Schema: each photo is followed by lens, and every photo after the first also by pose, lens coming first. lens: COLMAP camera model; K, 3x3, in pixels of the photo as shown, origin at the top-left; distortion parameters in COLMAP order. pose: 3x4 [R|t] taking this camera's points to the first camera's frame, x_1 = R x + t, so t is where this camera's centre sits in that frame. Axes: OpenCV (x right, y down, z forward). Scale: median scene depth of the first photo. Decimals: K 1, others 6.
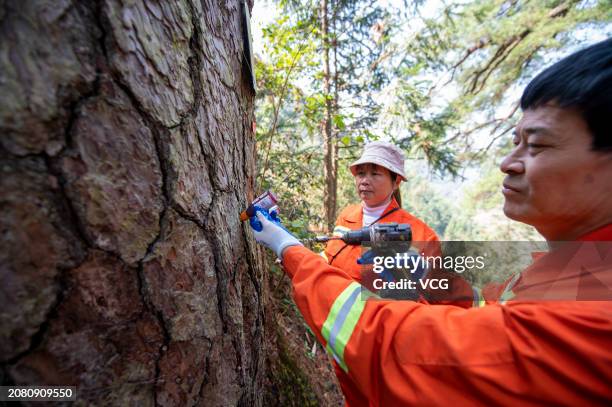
lens RADIAL K [[244.2, 0, 308.0], [0, 244.2, 203.2], [0, 0, 1]] dist [-0.022147, -0.001012]
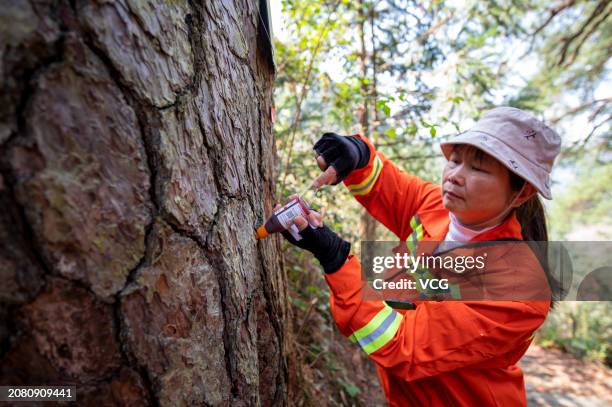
lens RADIAL K [[307.9, 0, 307.0], [0, 307.9, 203.4], [0, 0, 1]] dist [-0.014043, 0.001383]
pose [[0.994769, -0.011780, -0.101471, -0.035634], [0.006937, 0.998826, -0.047945, 0.015242], [0.101917, 0.046991, 0.993682, 0.113262]]
